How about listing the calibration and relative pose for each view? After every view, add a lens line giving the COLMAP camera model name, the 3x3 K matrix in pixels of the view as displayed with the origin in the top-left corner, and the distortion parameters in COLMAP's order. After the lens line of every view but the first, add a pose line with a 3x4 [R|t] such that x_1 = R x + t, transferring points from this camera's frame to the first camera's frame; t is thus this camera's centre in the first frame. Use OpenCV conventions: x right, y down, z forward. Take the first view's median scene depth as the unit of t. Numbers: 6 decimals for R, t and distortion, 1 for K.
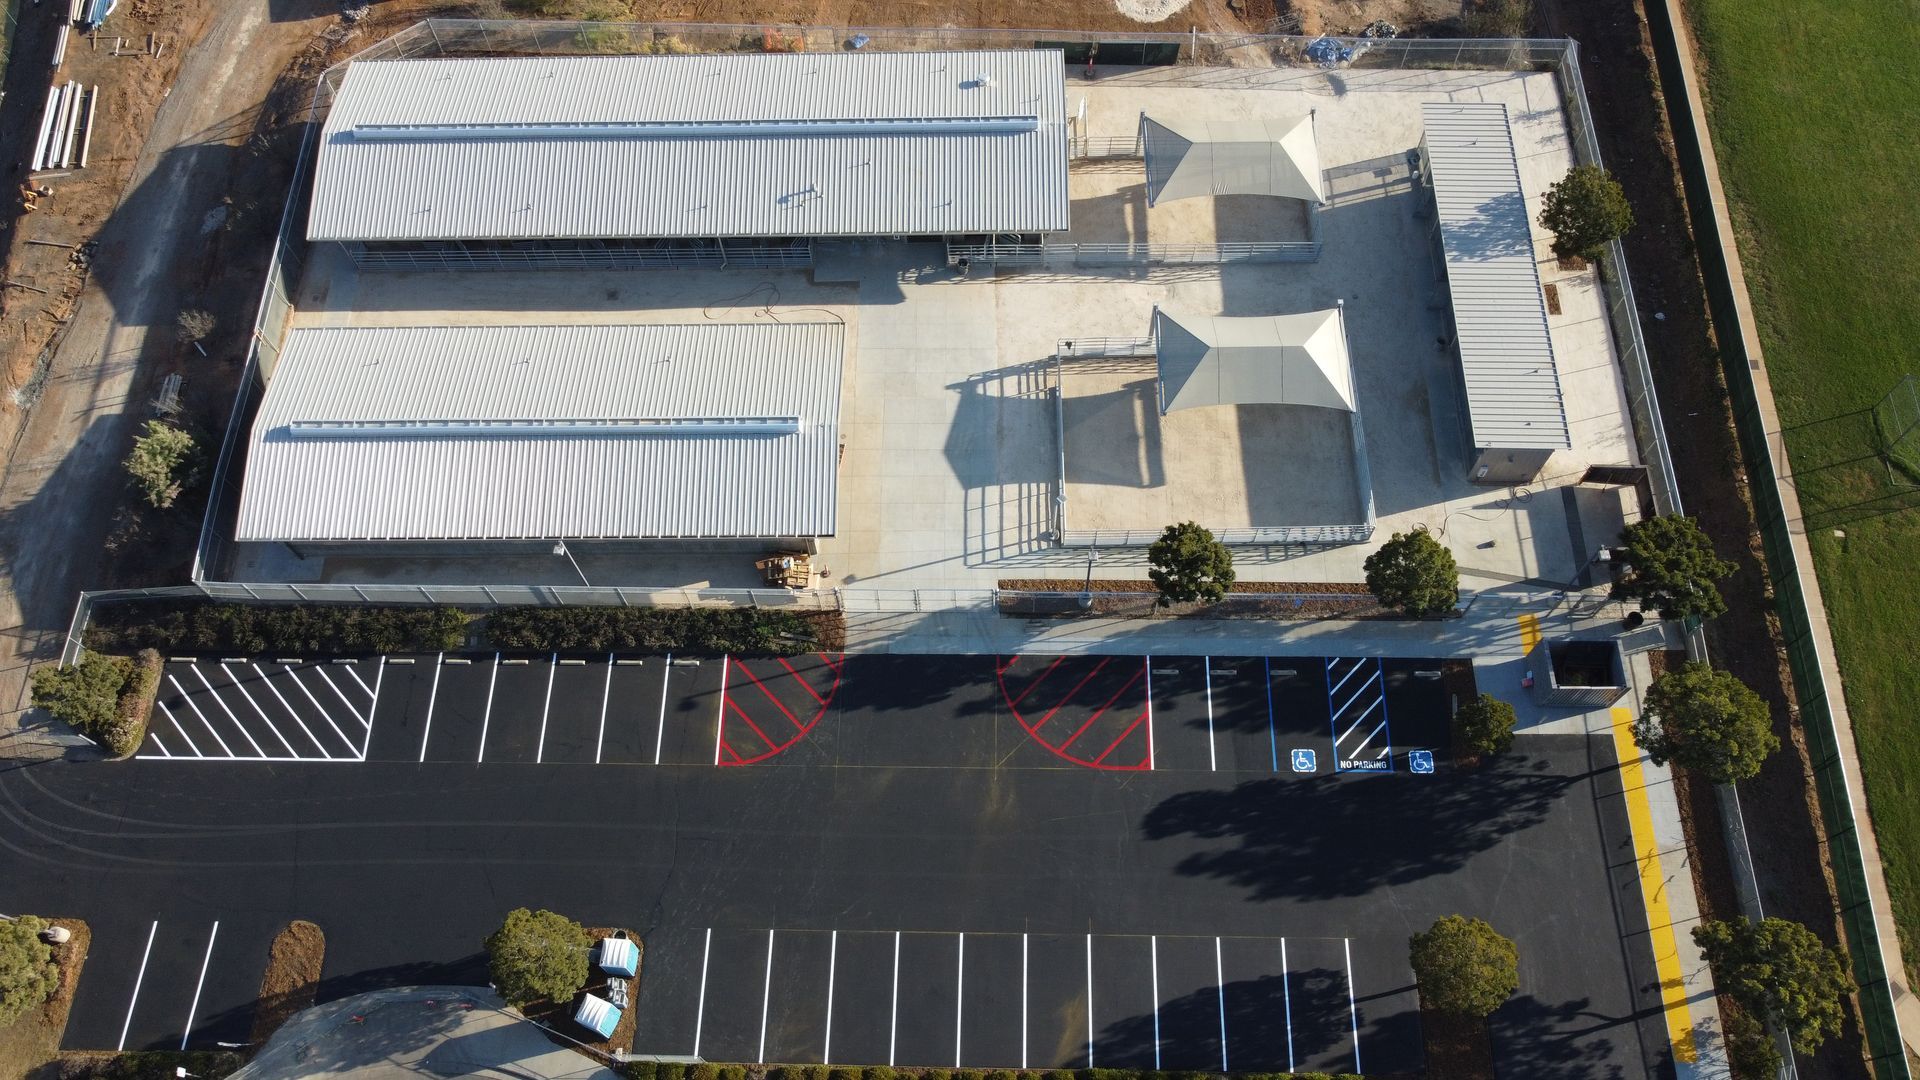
lens RADIAL K [[1456.7, 0, 963.7], [0, 1456.7, 530.1], [0, 0, 1]] dist [-0.000617, -0.005833]
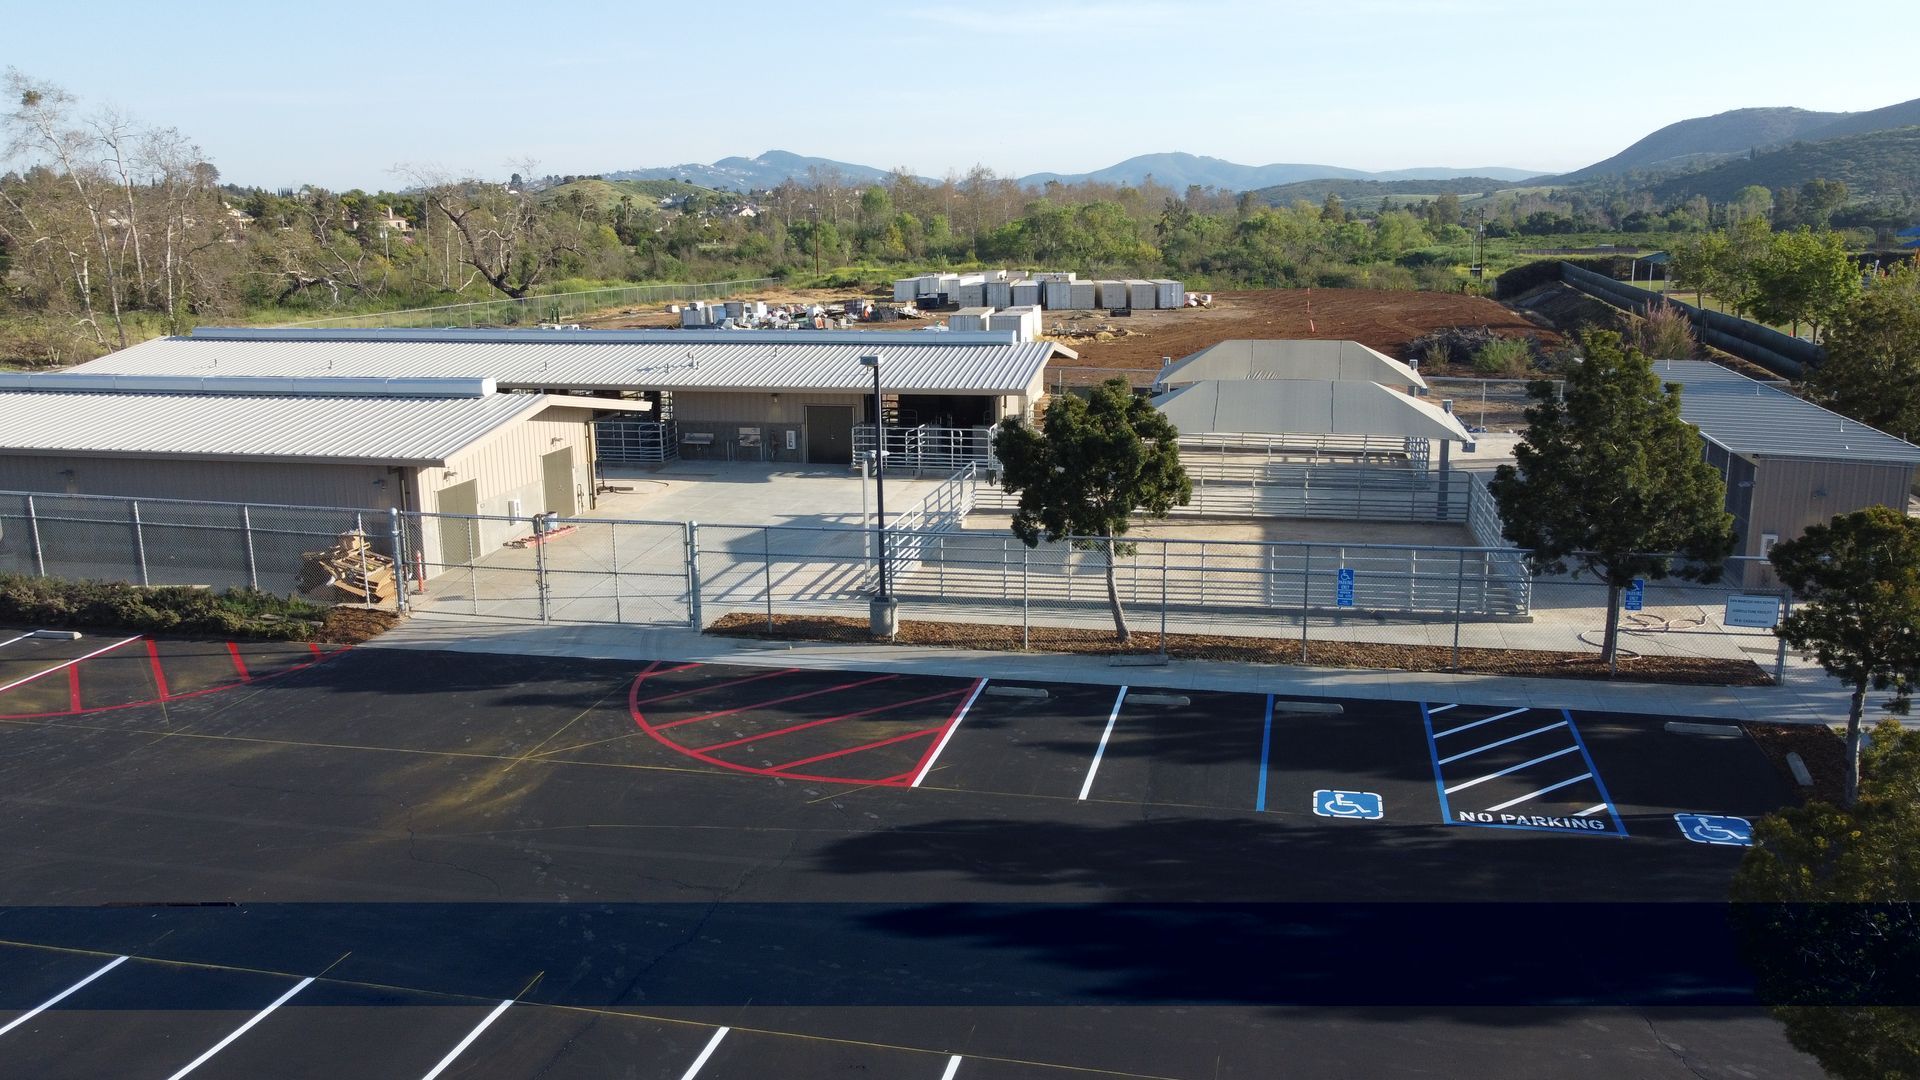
lens RADIAL K [[1456.7, 0, 956.5], [0, 1456.7, 540.1], [0, 0, 1]] dist [-0.000617, -0.005833]
pose [[0.976634, 0.053411, -0.208165, 0.205084], [-0.194806, 0.629050, -0.752560, 0.383244], [0.090751, 0.775528, 0.624757, 0.706977]]
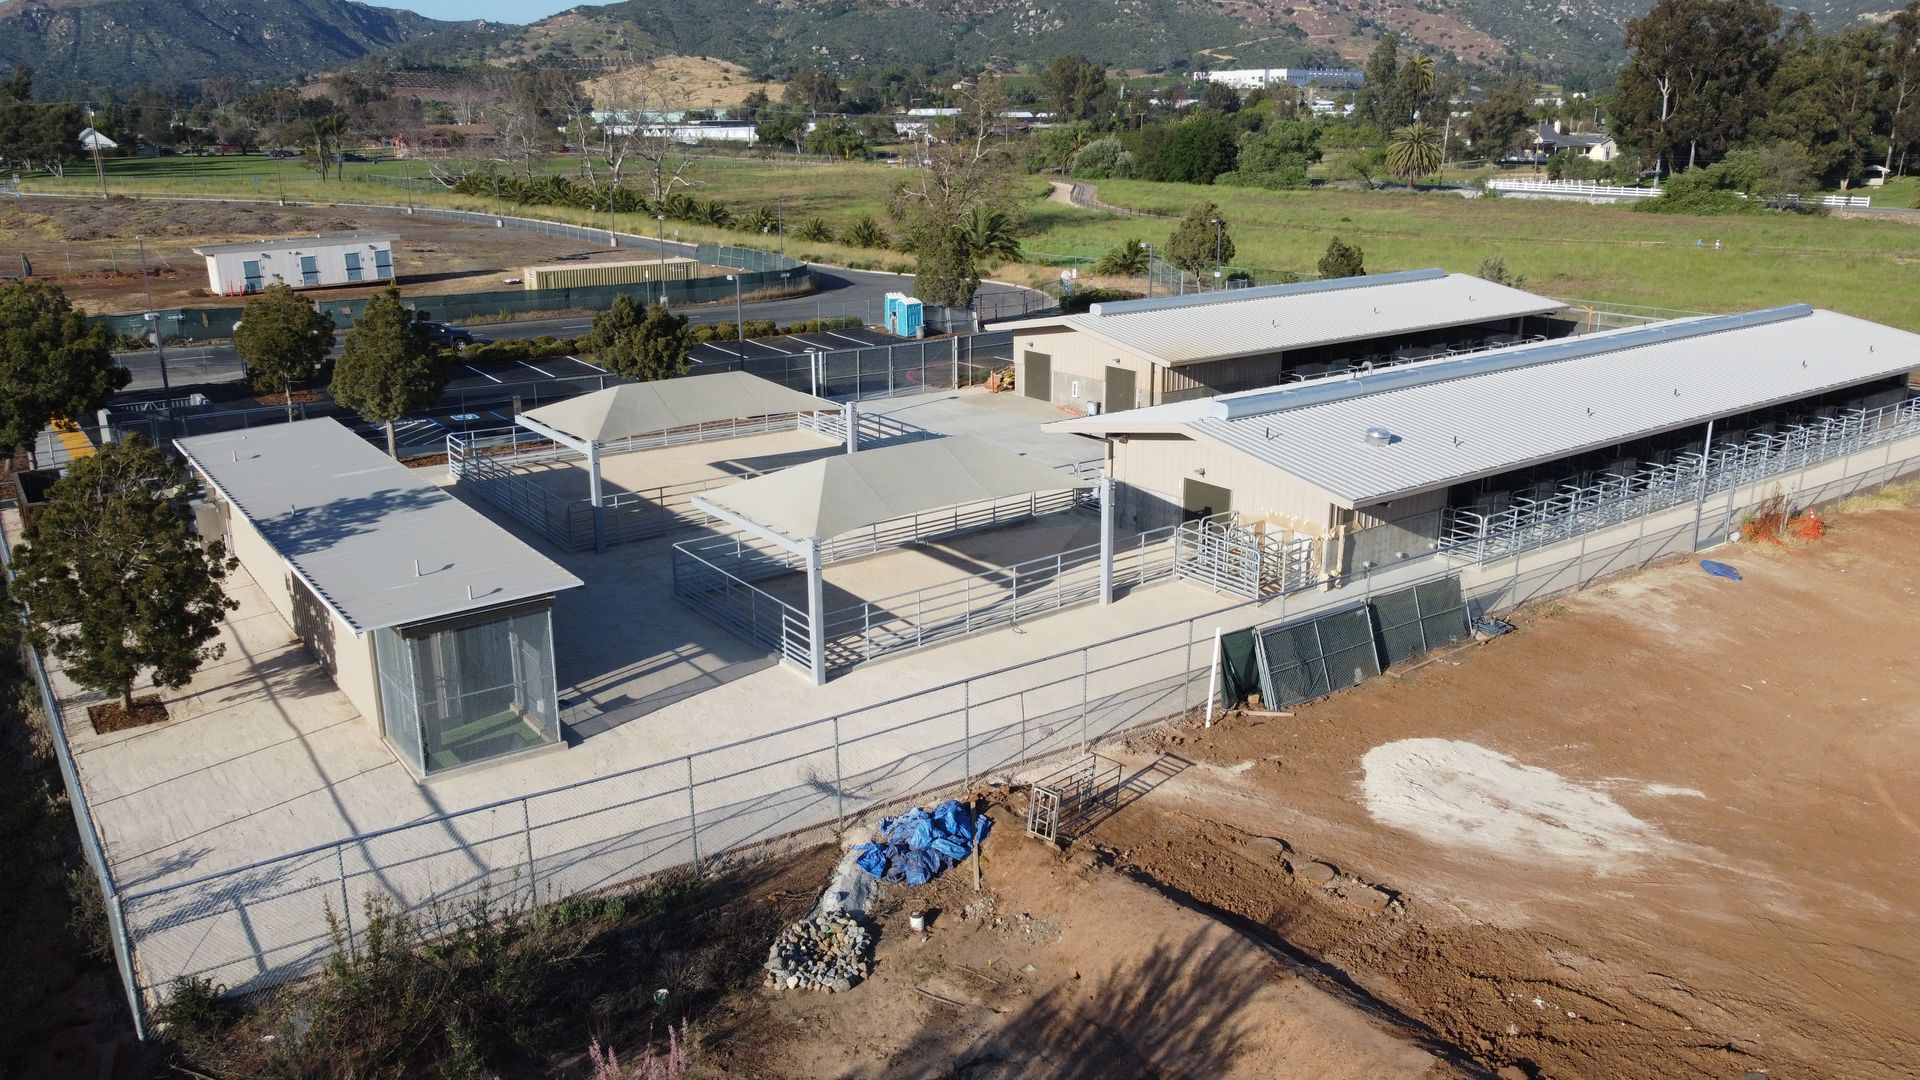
lens RADIAL K [[1456.7, 0, 948.3], [0, 1456.7, 537.5], [0, 0, 1]] dist [-0.000617, -0.005833]
pose [[-0.804266, 0.189601, -0.563212, 0.523140], [-0.522147, 0.227080, 0.822069, -0.769847], [0.283759, 0.955241, -0.083633, 1.211884]]
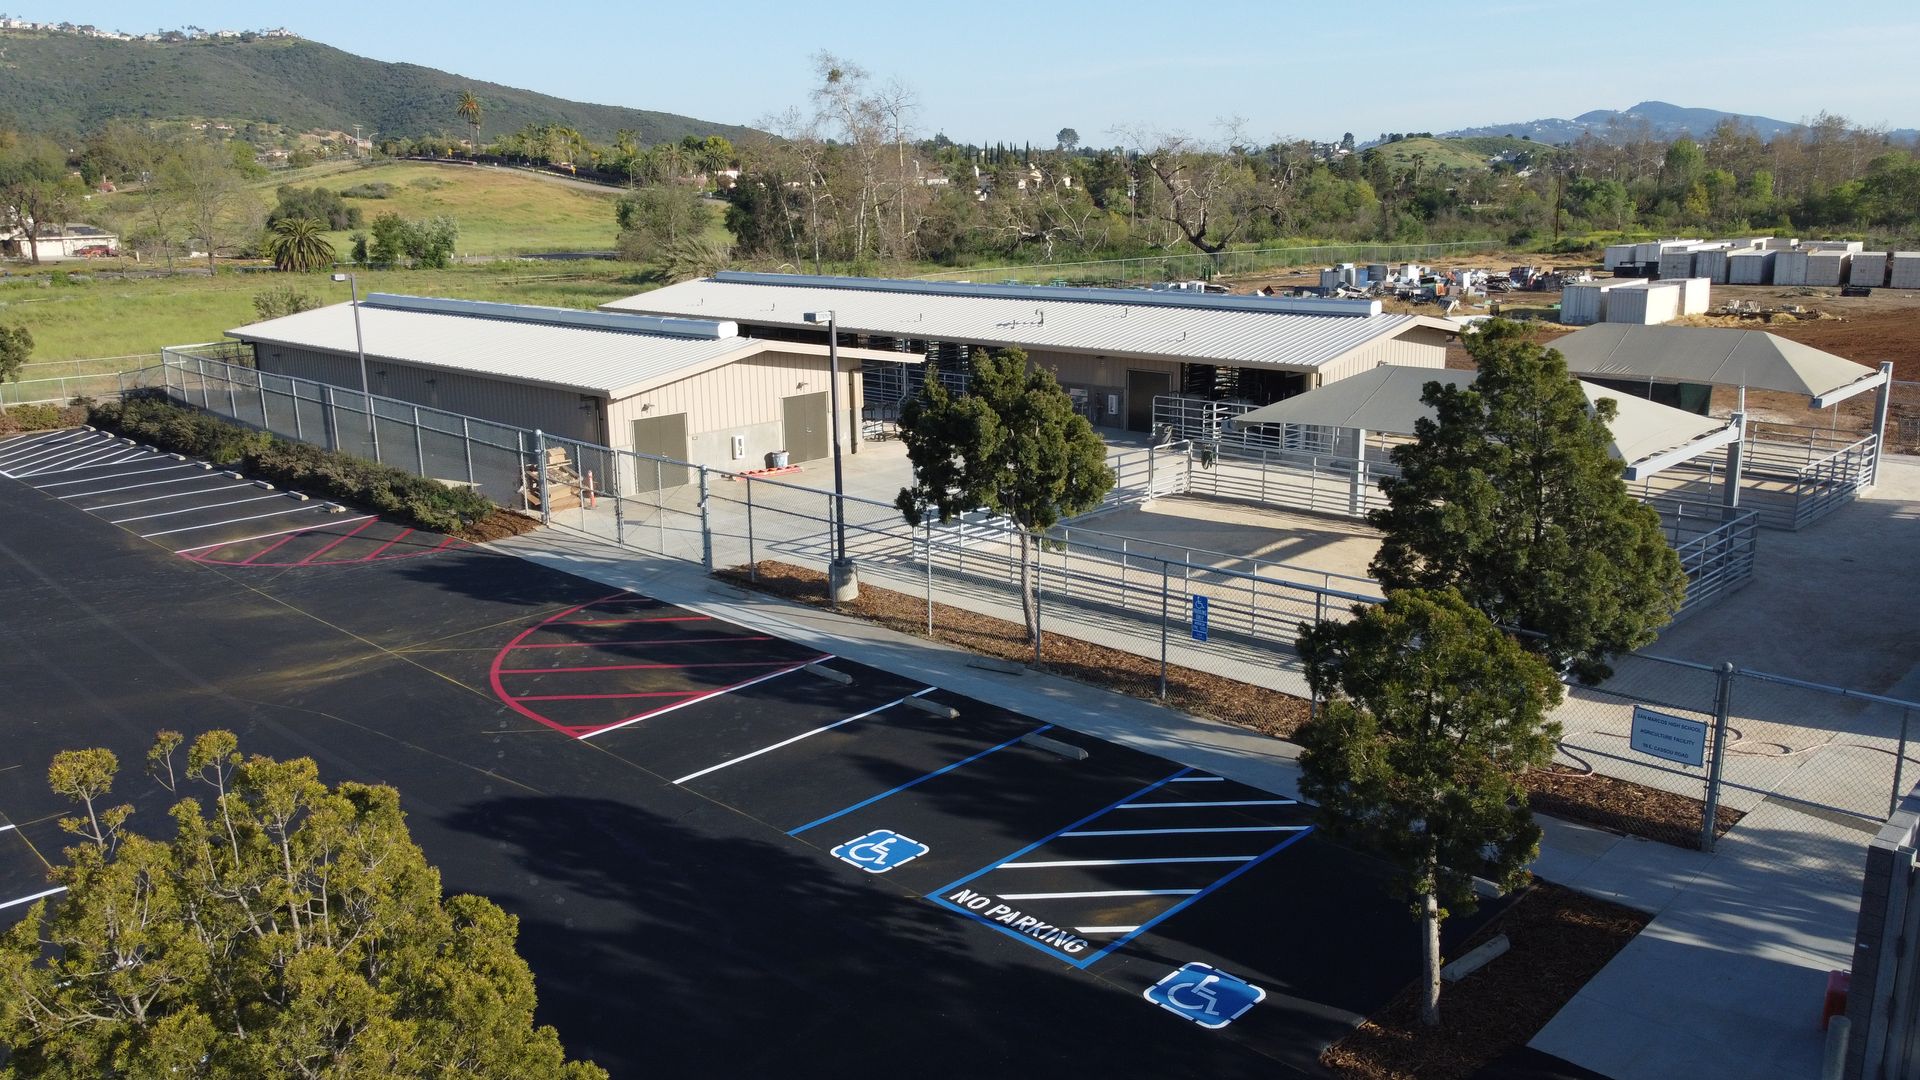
lens RADIAL K [[1456.7, 0, 954.3], [0, 1456.7, 544.1], [0, 0, 1]] dist [-0.000617, -0.005833]
pose [[0.719624, 0.173438, -0.672355, 0.418992], [-0.620305, 0.595710, -0.510247, 0.254640], [0.312032, 0.784251, 0.536272, 0.773216]]
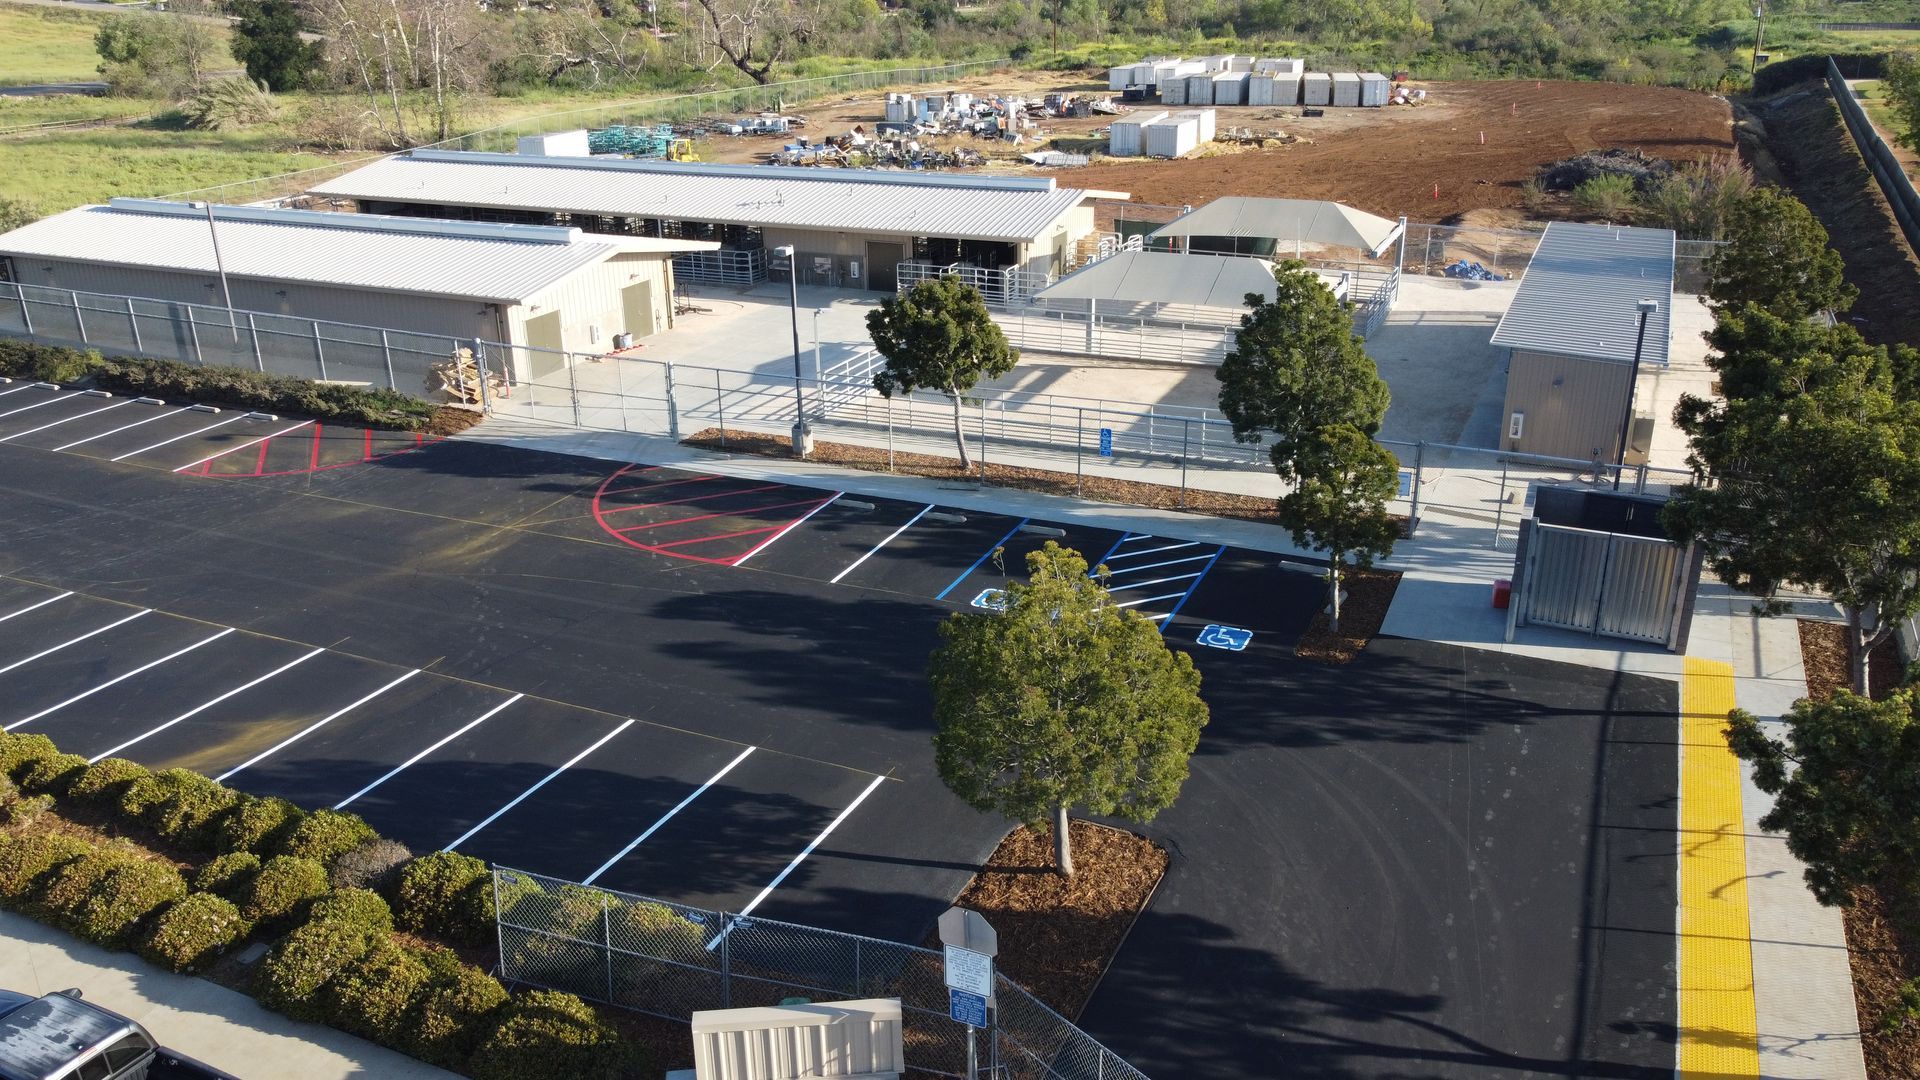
lens RADIAL K [[1456.7, 0, 956.5], [0, 1456.7, 540.6], [0, 0, 1]] dist [-0.000617, -0.005833]
pose [[0.914705, 0.155033, -0.373202, 0.392727], [-0.363178, 0.720397, -0.590873, 0.433443], [0.177249, 0.676013, 0.715255, 0.603705]]
